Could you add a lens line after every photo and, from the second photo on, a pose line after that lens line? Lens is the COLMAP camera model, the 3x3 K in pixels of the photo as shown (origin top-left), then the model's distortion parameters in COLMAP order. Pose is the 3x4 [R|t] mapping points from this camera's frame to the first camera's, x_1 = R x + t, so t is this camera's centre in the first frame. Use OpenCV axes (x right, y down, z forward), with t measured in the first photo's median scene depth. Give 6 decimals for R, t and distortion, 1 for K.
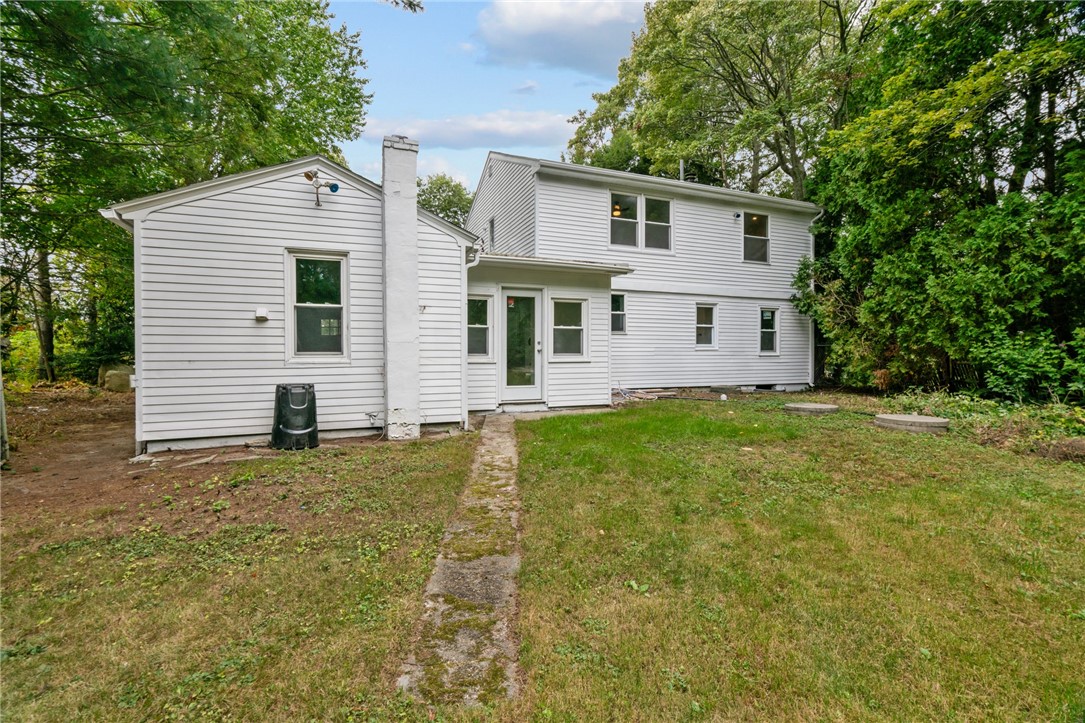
lens RADIAL K [[513.2, 0, 542.5], [0, 513.2, 361.5], [0, 0, 1]] dist [0.001114, 0.000232]
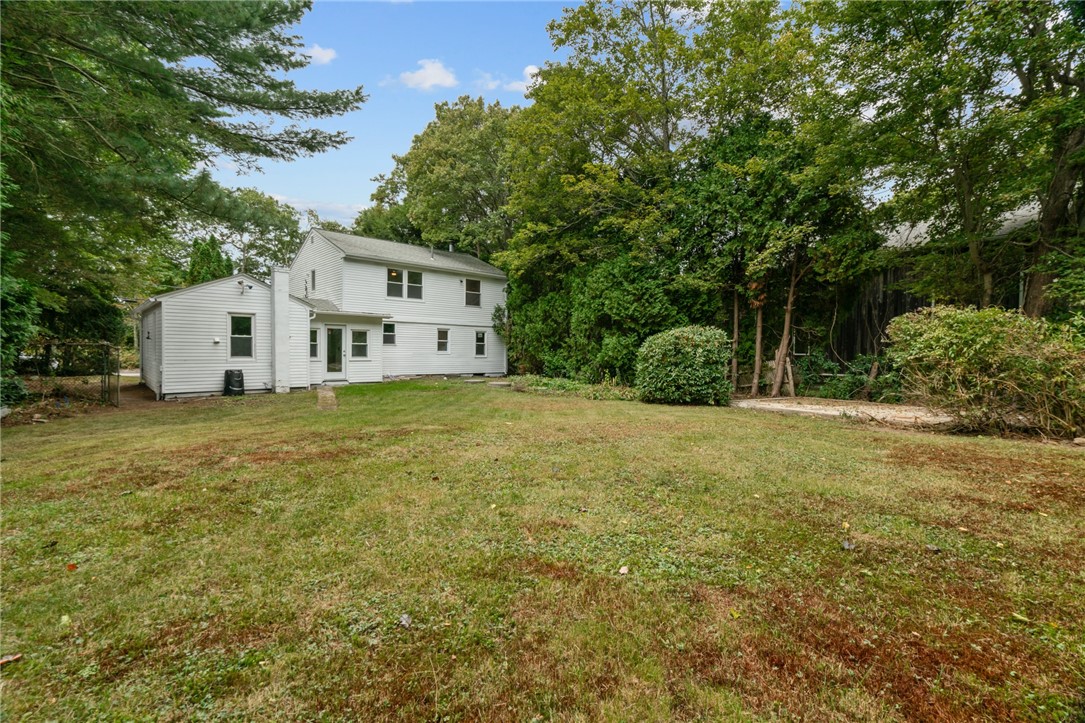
lens RADIAL K [[488.7, 0, 542.5], [0, 488.7, 361.5], [0, 0, 1]] dist [-0.002996, -0.000107]
pose [[0.932382, 0.003353, 0.361458, 0.024911], [-0.005407, 0.999974, 0.004670, -0.008309], [-0.361433, -0.006308, 0.932377, -1.038927]]
